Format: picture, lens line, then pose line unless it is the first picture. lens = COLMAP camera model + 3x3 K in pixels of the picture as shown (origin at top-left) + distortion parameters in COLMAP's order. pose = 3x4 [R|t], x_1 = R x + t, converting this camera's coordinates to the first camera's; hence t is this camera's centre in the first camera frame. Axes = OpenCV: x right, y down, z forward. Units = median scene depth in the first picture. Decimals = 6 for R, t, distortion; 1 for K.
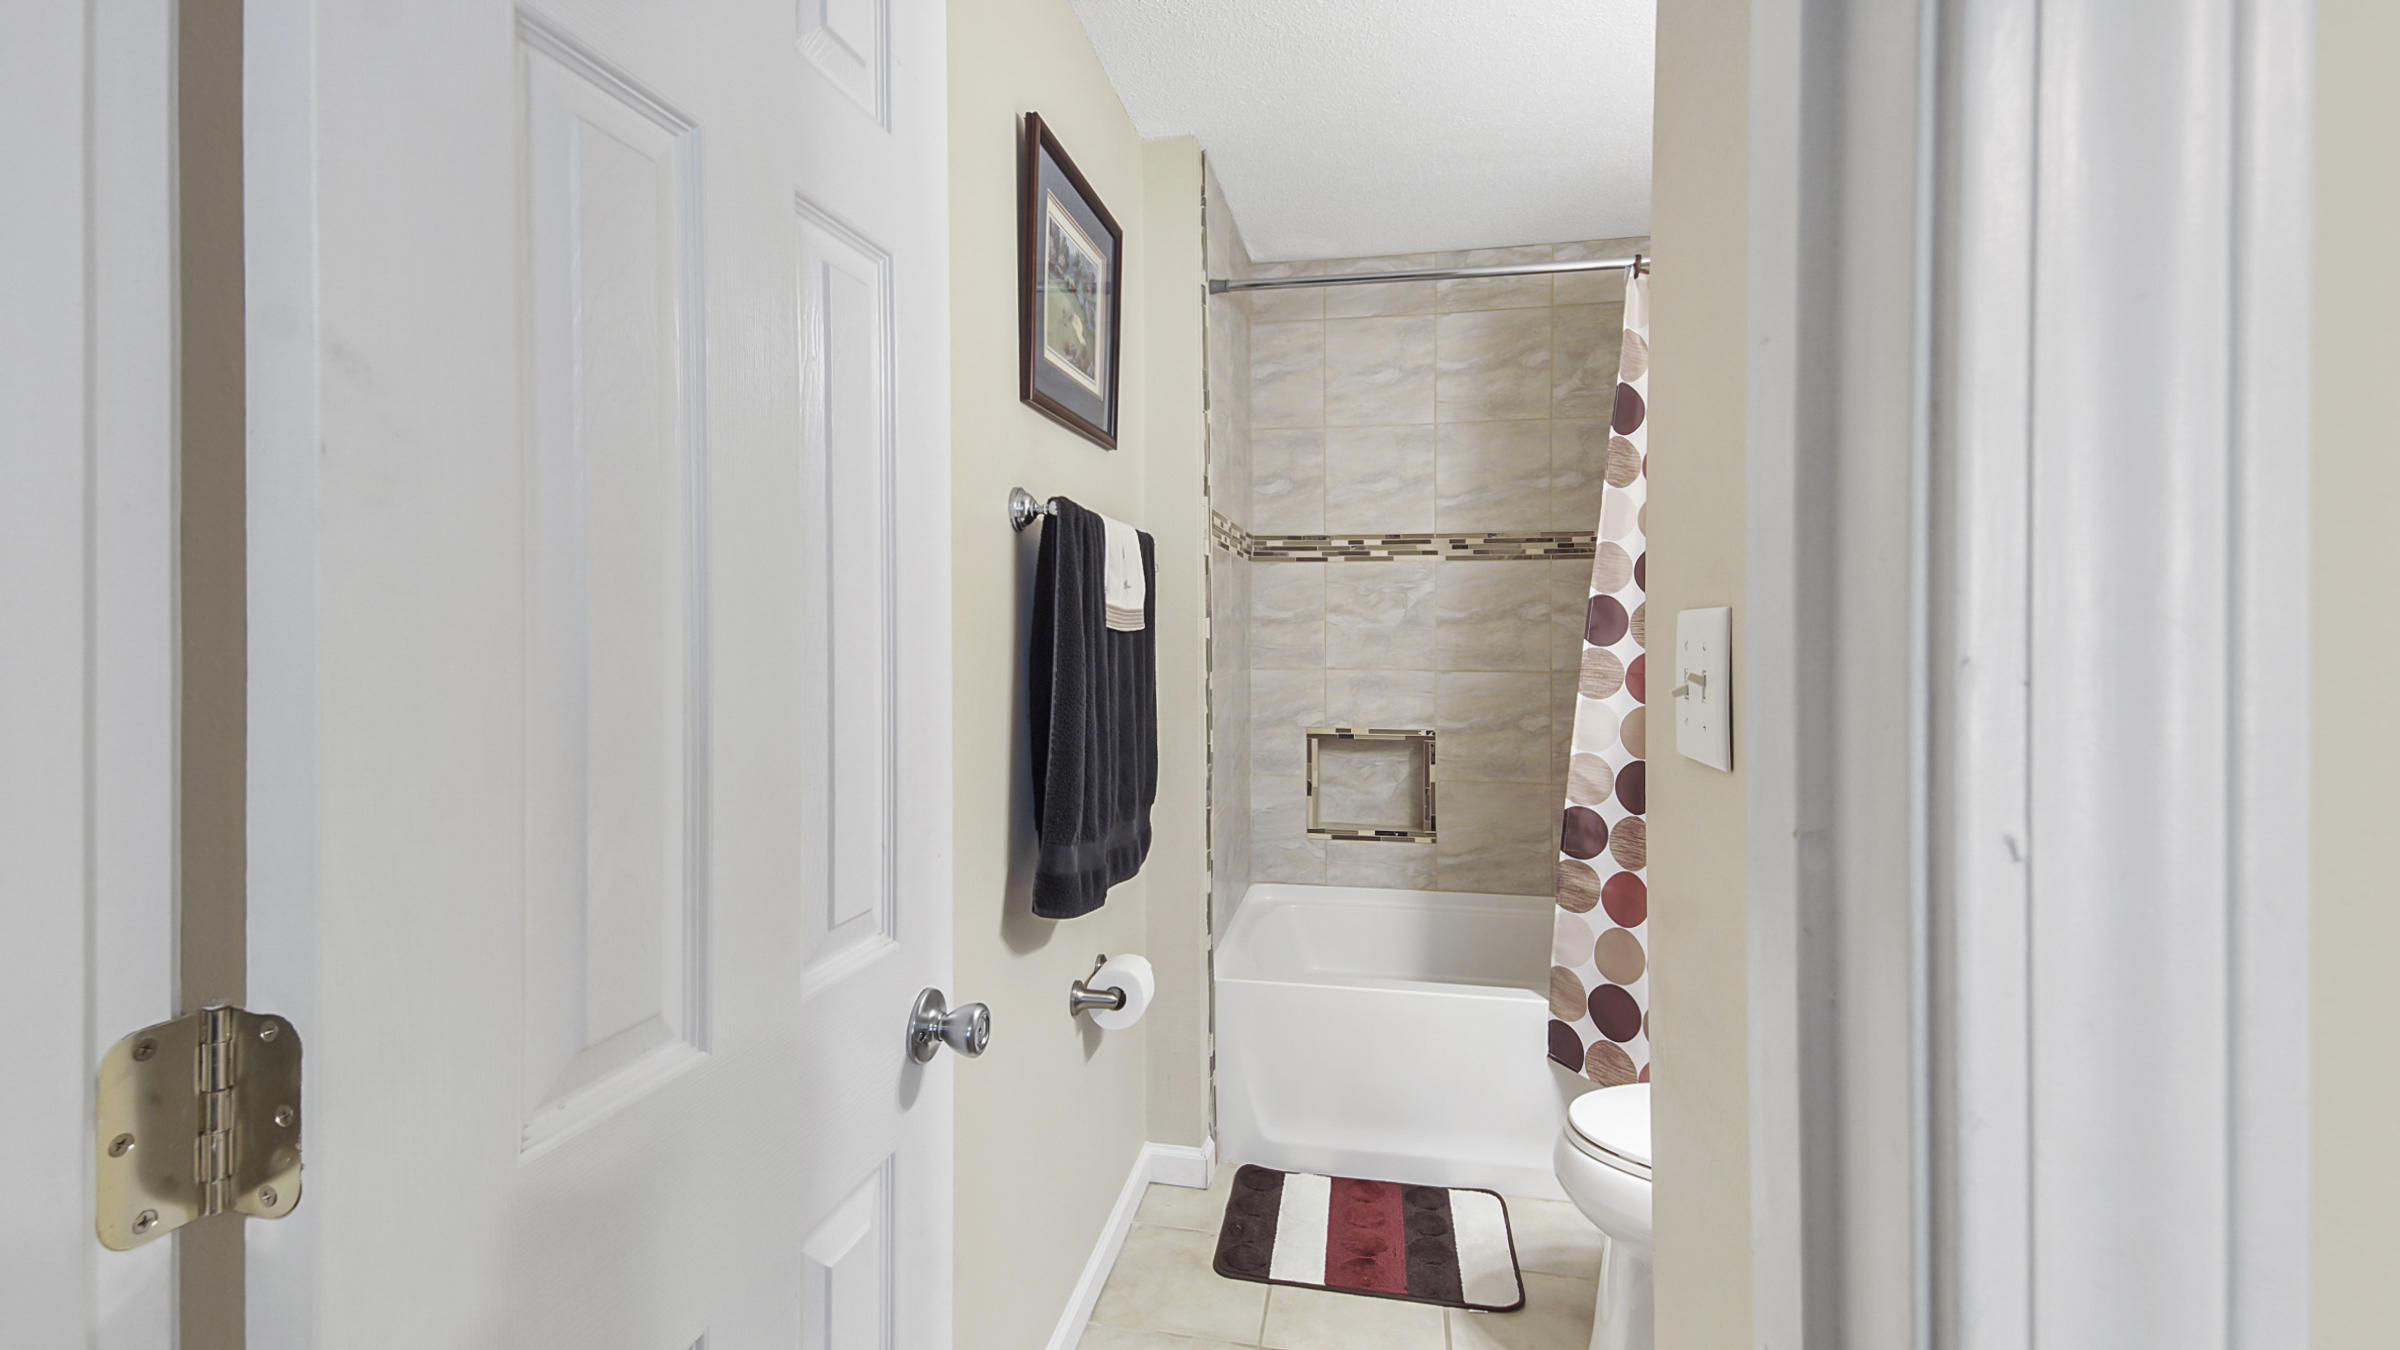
lens RADIAL K [[1080.0, 0, 1197.7], [0, 1080.0, 609.7], [0, 0, 1]] dist [0.035028, -0.024756]
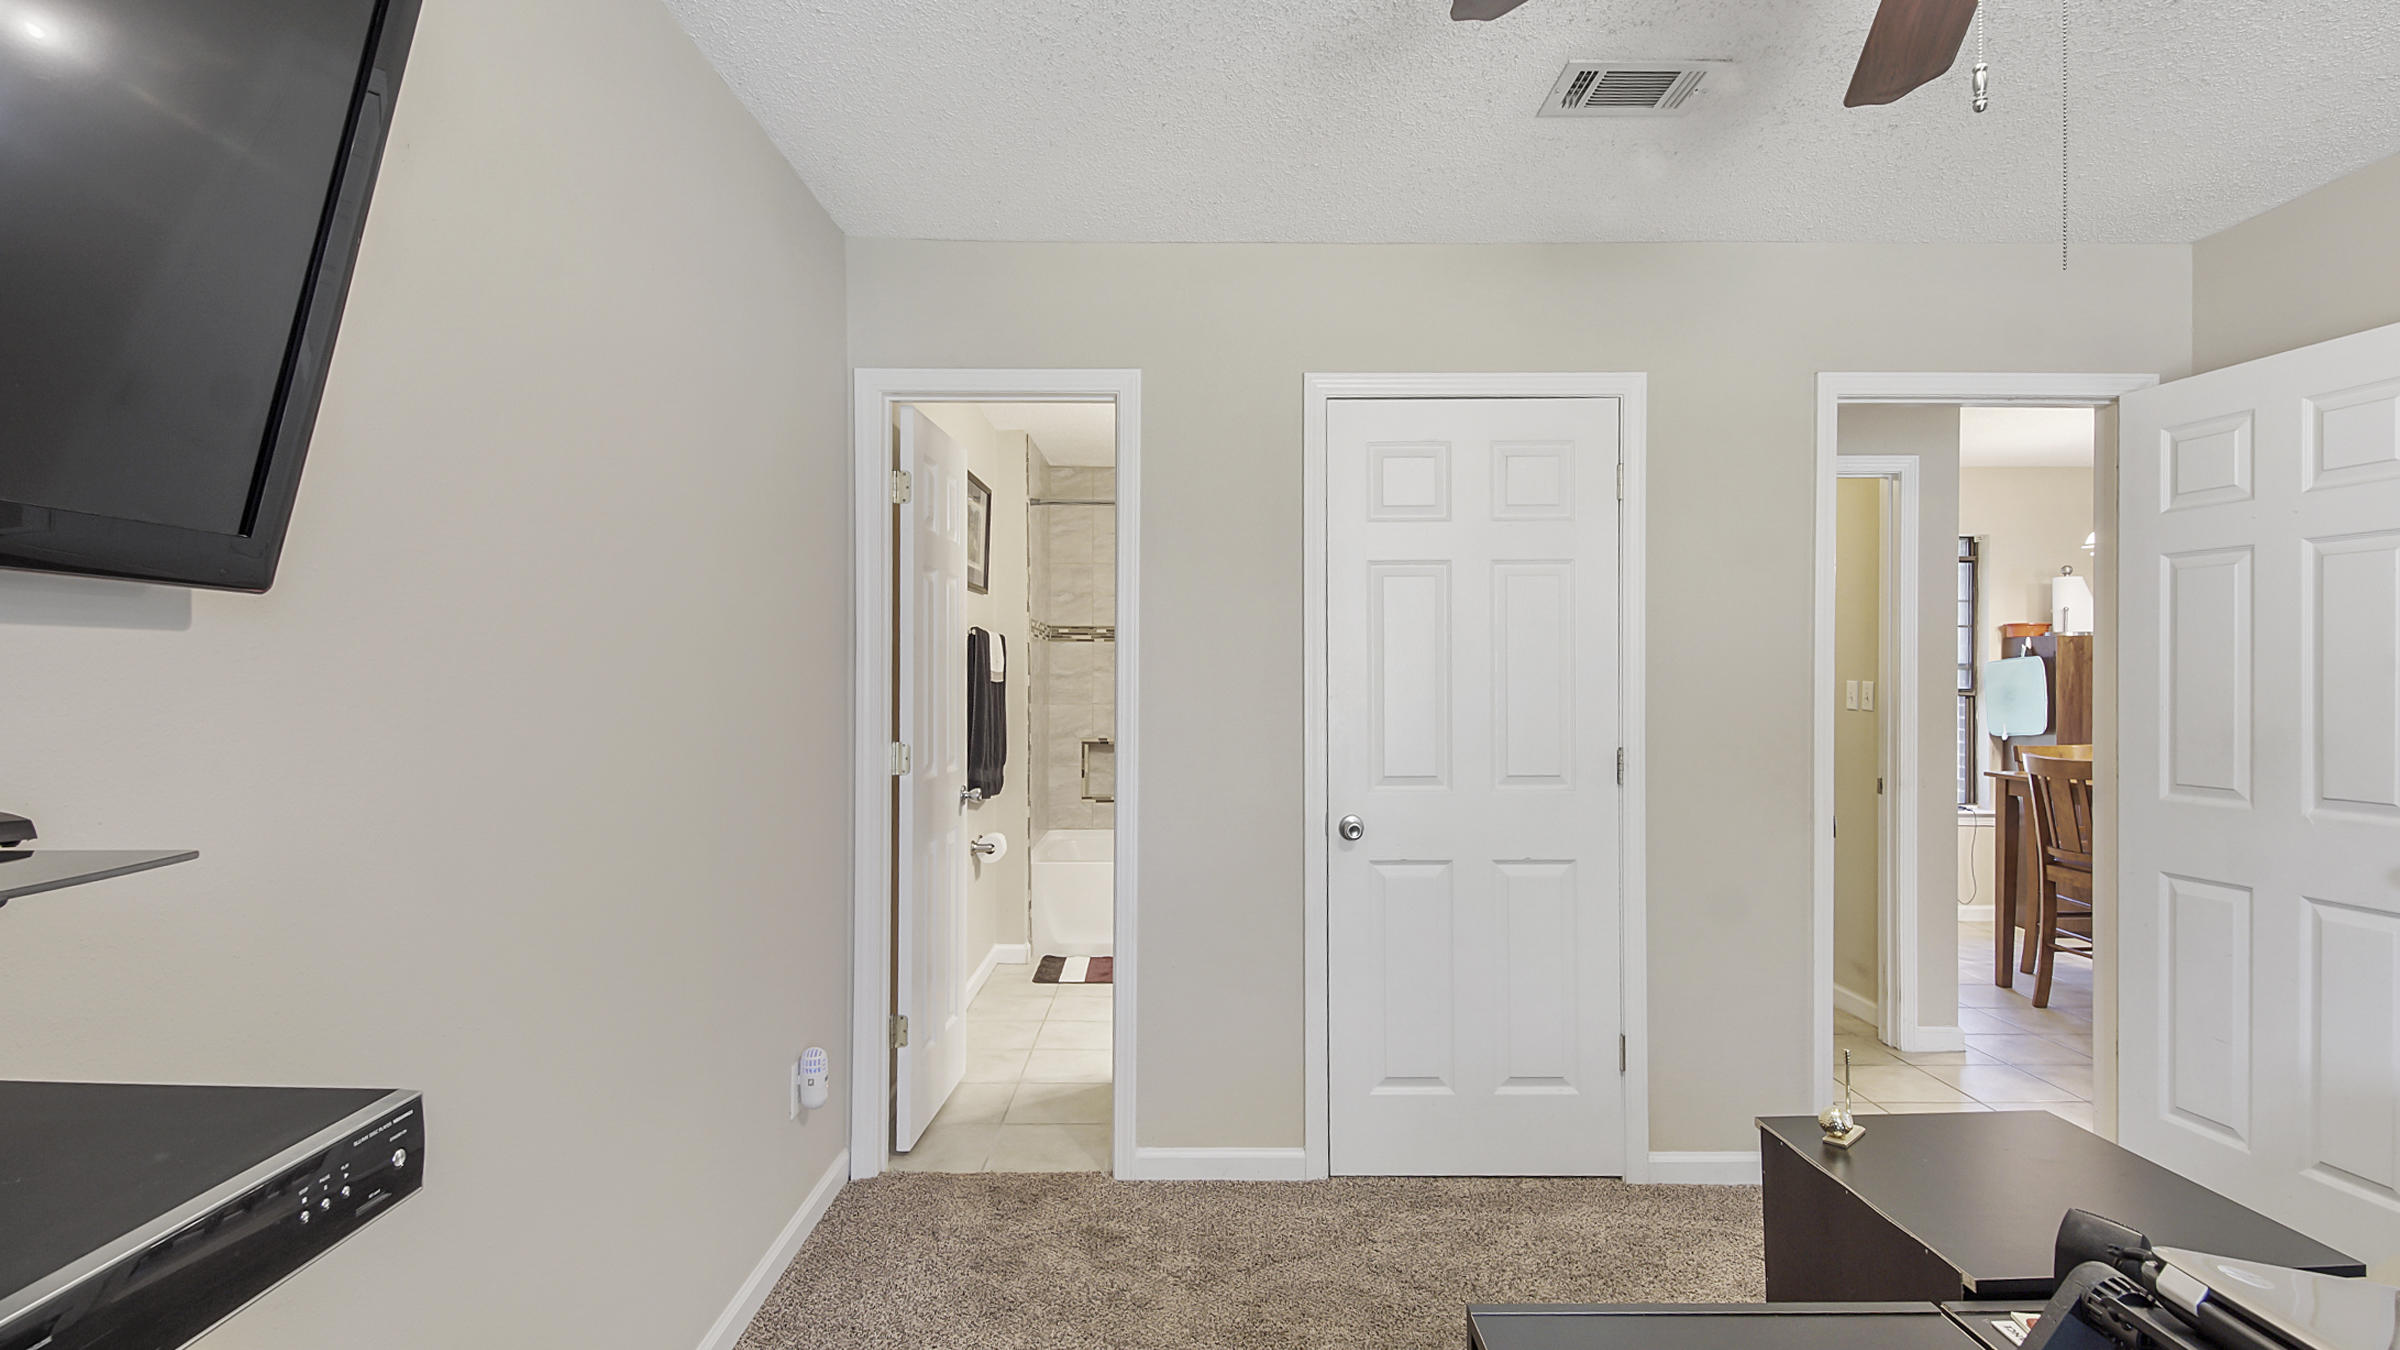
lens RADIAL K [[1080.0, 0, 1197.7], [0, 1080.0, 609.7], [0, 0, 1]] dist [0.035028, -0.024756]
pose [[0.980768, 0.008388, 0.194995, -0.057703], [0.000921, 0.998866, -0.047598, -0.013542], [-0.195173, 0.046863, 0.979649, -0.760224]]
